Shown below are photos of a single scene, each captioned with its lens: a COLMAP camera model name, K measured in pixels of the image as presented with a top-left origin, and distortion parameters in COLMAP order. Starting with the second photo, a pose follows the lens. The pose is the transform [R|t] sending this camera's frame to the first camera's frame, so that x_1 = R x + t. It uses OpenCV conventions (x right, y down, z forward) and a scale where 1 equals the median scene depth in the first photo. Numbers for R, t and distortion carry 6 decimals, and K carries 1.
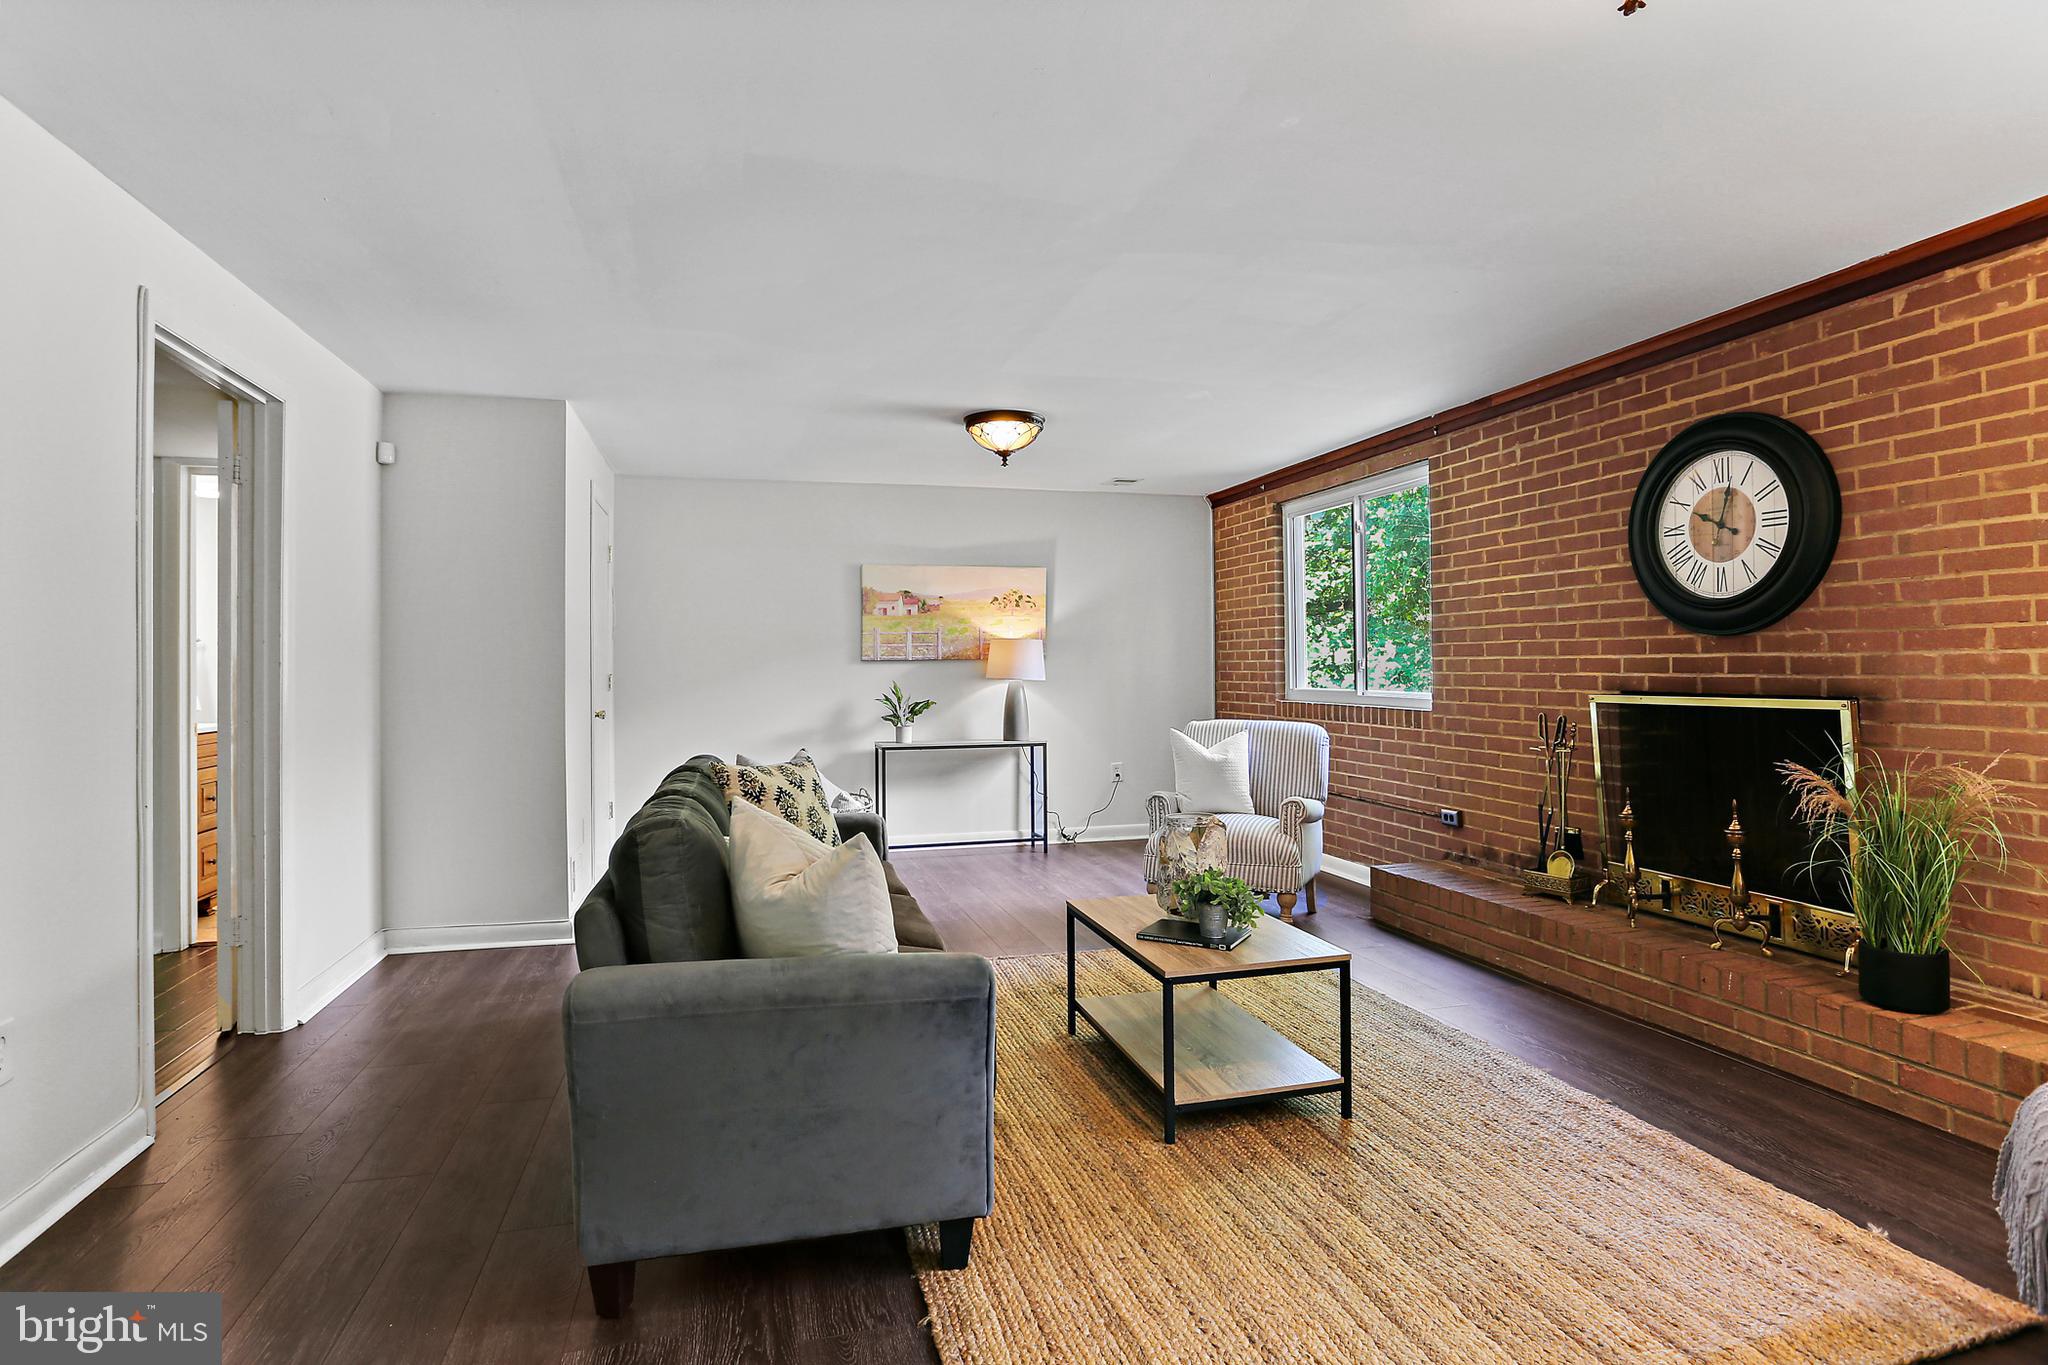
lens RADIAL K [[1021.7, 0, 1024.0], [0, 1021.7, 682.5], [0, 0, 1]] dist [-0.046669, 0.000414]
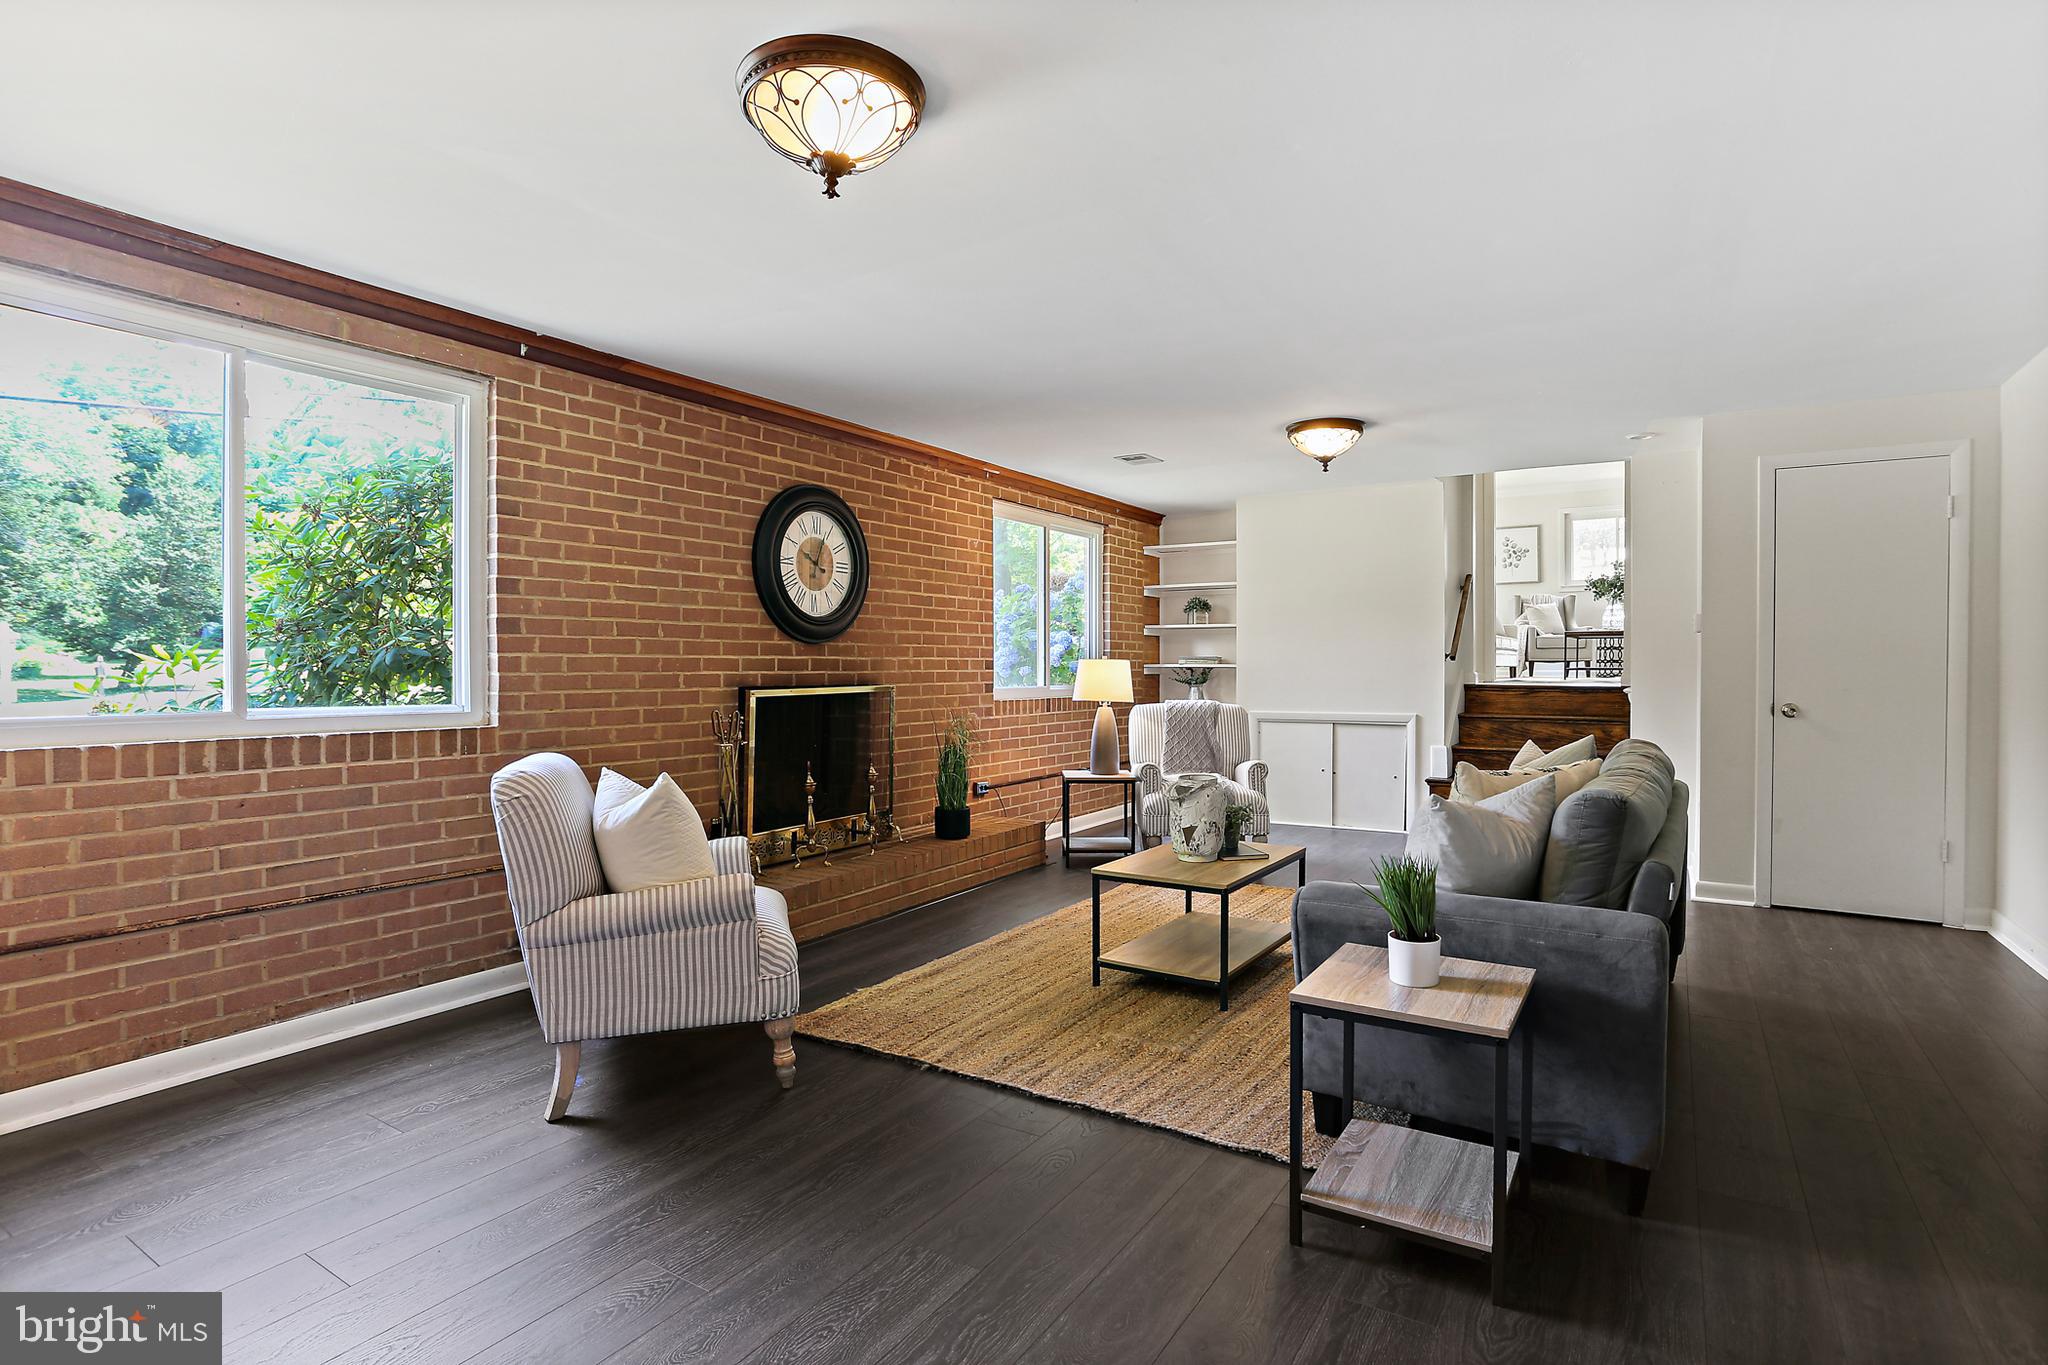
lens RADIAL K [[1021.7, 0, 1024.0], [0, 1021.7, 682.5], [0, 0, 1]] dist [-0.046669, 0.000414]
pose [[-0.661448, -0.006372, 0.749964, -0.499847], [0.016401, 0.999602, 0.022958, -0.018169], [-0.749812, 0.027485, -0.661080, 1.534113]]
